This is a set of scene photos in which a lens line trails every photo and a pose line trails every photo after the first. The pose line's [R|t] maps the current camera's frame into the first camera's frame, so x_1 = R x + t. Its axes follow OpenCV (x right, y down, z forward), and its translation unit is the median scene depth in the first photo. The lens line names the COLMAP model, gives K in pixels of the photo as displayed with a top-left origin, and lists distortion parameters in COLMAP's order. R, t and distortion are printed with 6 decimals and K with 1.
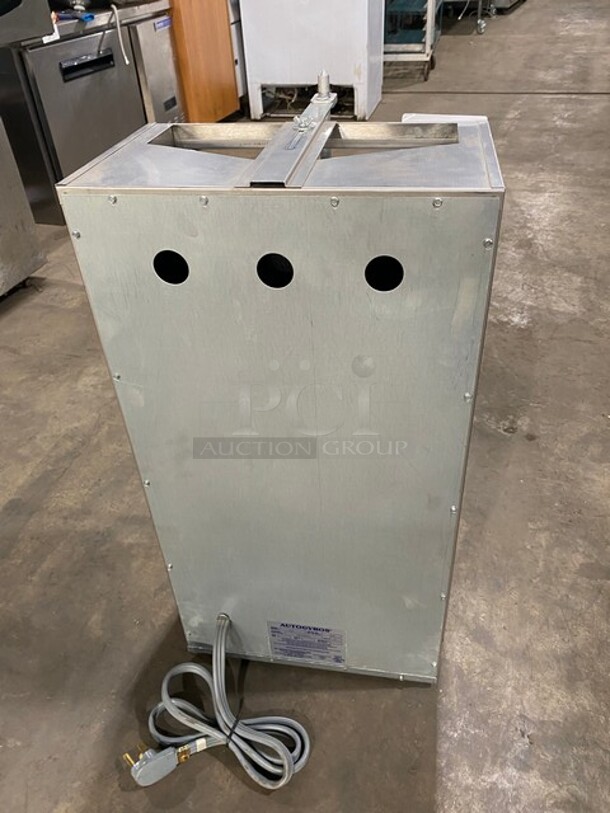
lens RADIAL K [[627.4, 0, 307.2], [0, 627.4, 406.3], [0, 0, 1]] dist [0.007955, -0.011352]
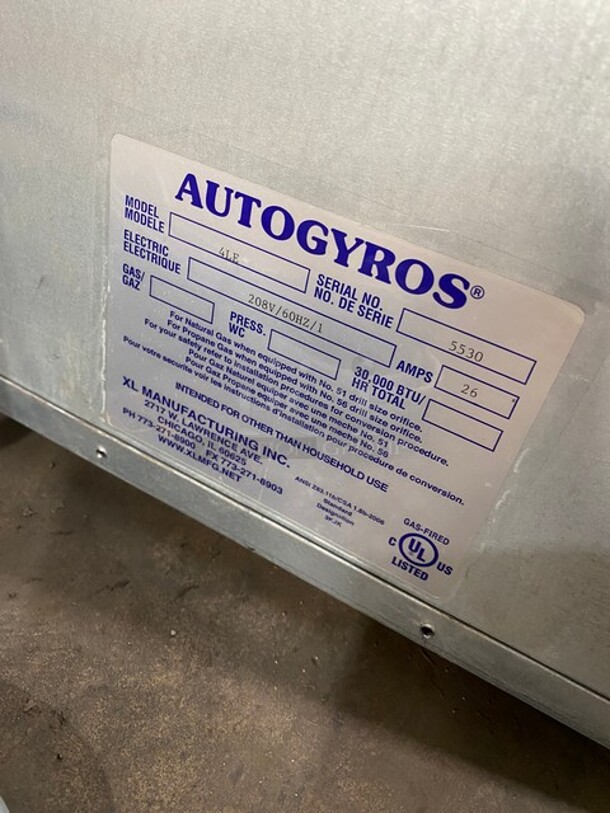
lens RADIAL K [[627.4, 0, 304.6], [0, 627.4, 406.7], [0, 0, 1]] dist [0.007955, -0.011352]
pose [[0.920763, 0.368508, -0.128051, 0.027932], [-0.372961, 0.927771, -0.011850, 0.379655], [0.114435, 0.058670, 0.991697, 0.824310]]
